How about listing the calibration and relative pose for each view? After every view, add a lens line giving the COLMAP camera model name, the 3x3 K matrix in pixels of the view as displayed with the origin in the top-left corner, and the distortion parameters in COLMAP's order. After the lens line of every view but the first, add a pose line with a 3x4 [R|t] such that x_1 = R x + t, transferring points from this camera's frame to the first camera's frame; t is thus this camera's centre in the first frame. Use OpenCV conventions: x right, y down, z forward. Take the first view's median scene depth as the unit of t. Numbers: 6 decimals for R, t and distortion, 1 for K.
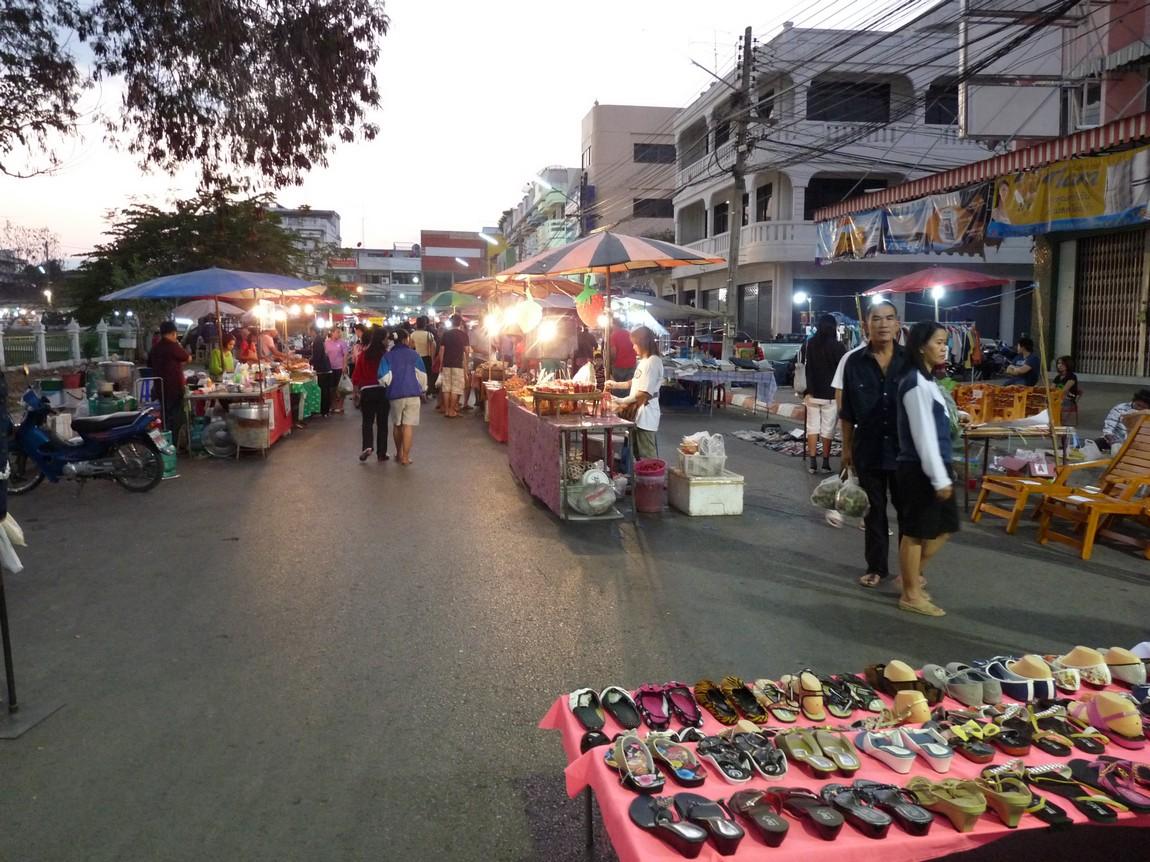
lens RADIAL K [[959.0, 0, 570.9], [0, 959.0, 416.6], [0, 0, 1]] dist [0.001999, -0.011090]
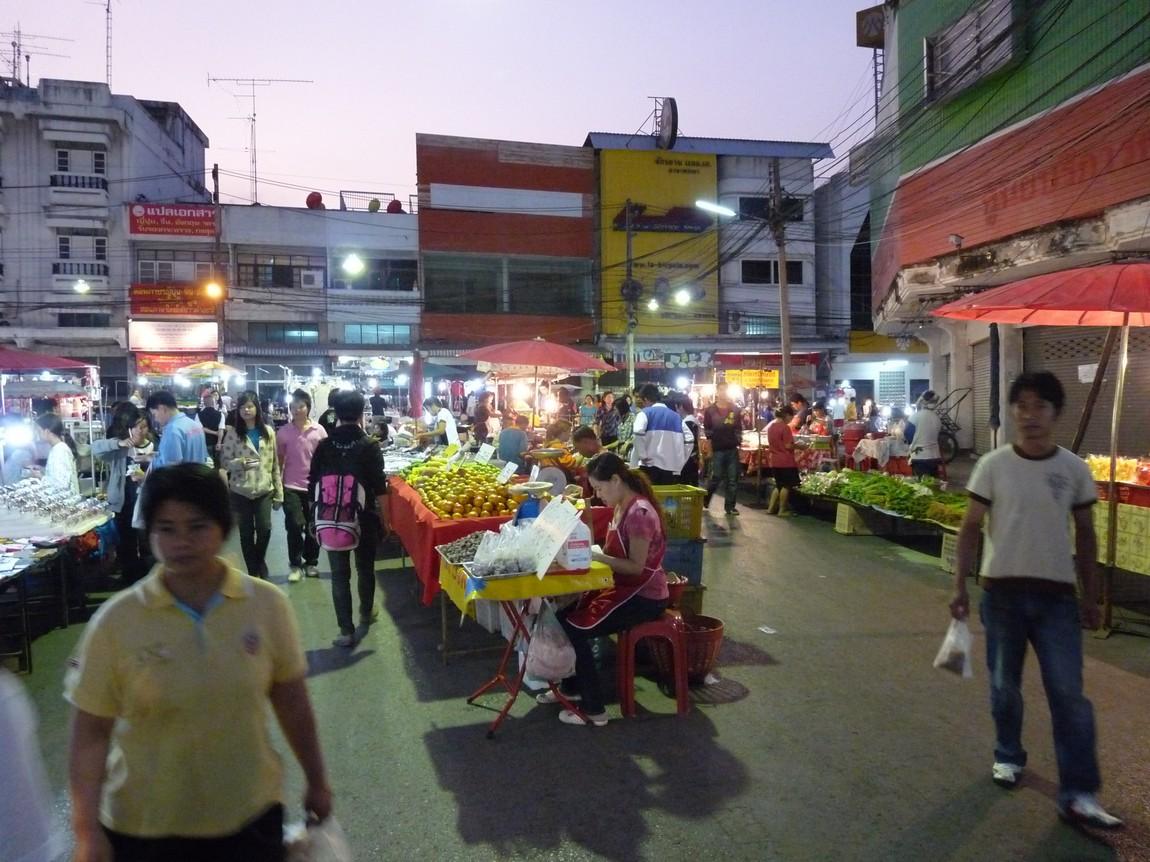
lens RADIAL K [[959.3, 0, 575.0], [0, 959.3, 431.0], [0, 0, 1]] dist [0.007943, 0.004061]
pose [[0.999091, -0.010626, 0.041273, -0.356740], [0.012831, 0.998485, -0.053510, -0.213739], [-0.040642, 0.053991, 0.997714, 2.038389]]
